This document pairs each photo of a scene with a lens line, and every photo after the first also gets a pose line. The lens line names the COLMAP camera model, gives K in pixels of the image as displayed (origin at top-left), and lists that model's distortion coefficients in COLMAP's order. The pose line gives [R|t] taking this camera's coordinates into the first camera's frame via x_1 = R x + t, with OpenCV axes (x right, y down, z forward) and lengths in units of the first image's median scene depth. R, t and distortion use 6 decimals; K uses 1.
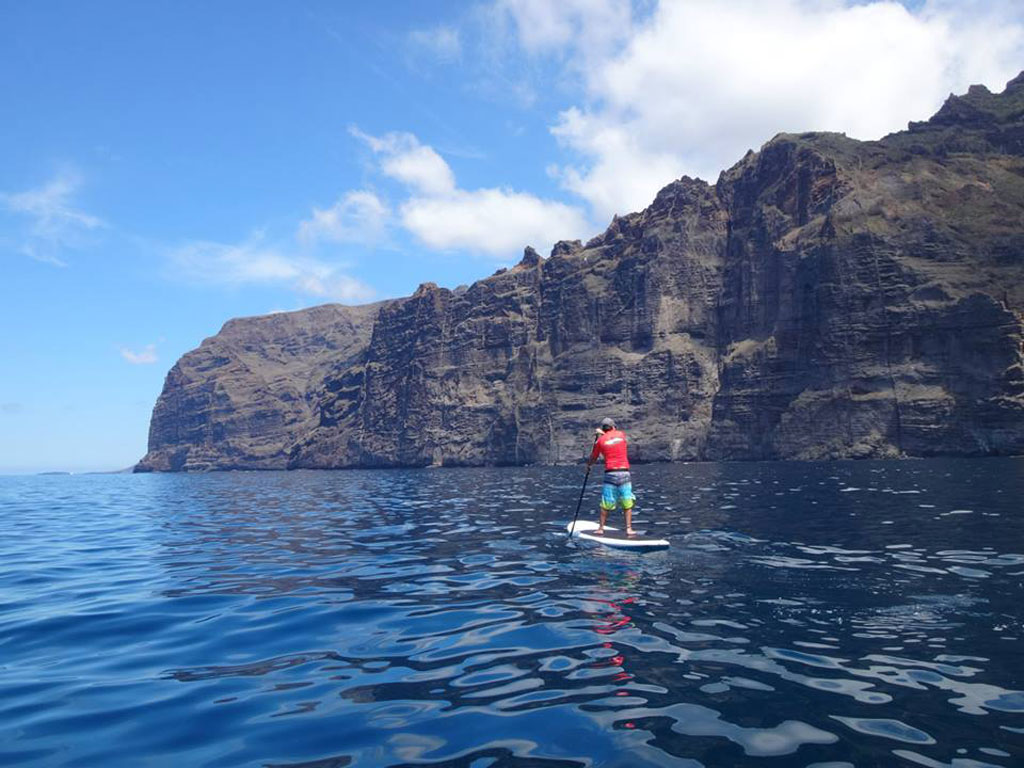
lens RADIAL K [[794.2, 0, 512.2], [0, 794.2, 356.8], [0, 0, 1]] dist [-0.011196, -0.061529]
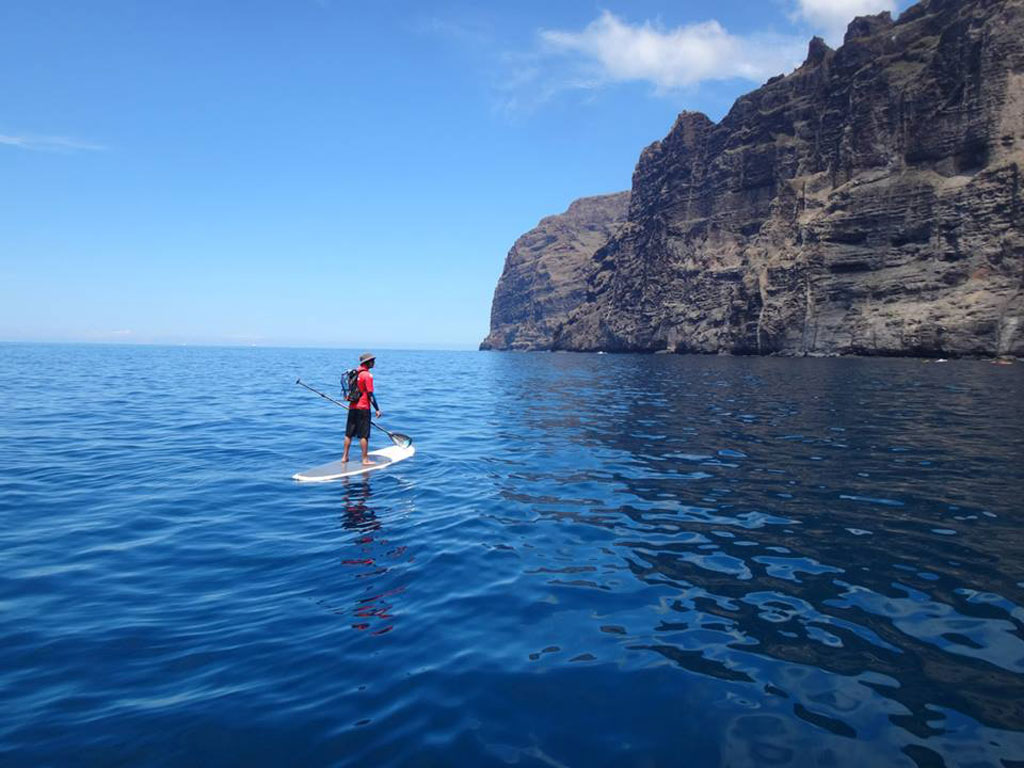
lens RADIAL K [[794.2, 0, 512.2], [0, 794.2, 356.8], [0, 0, 1]] dist [-0.011196, -0.061529]
pose [[0.890499, 0.035082, -0.453631, 0.111684], [0.031086, 0.990002, 0.137586, 0.033998], [0.453923, -0.136621, 0.880505, 0.266046]]
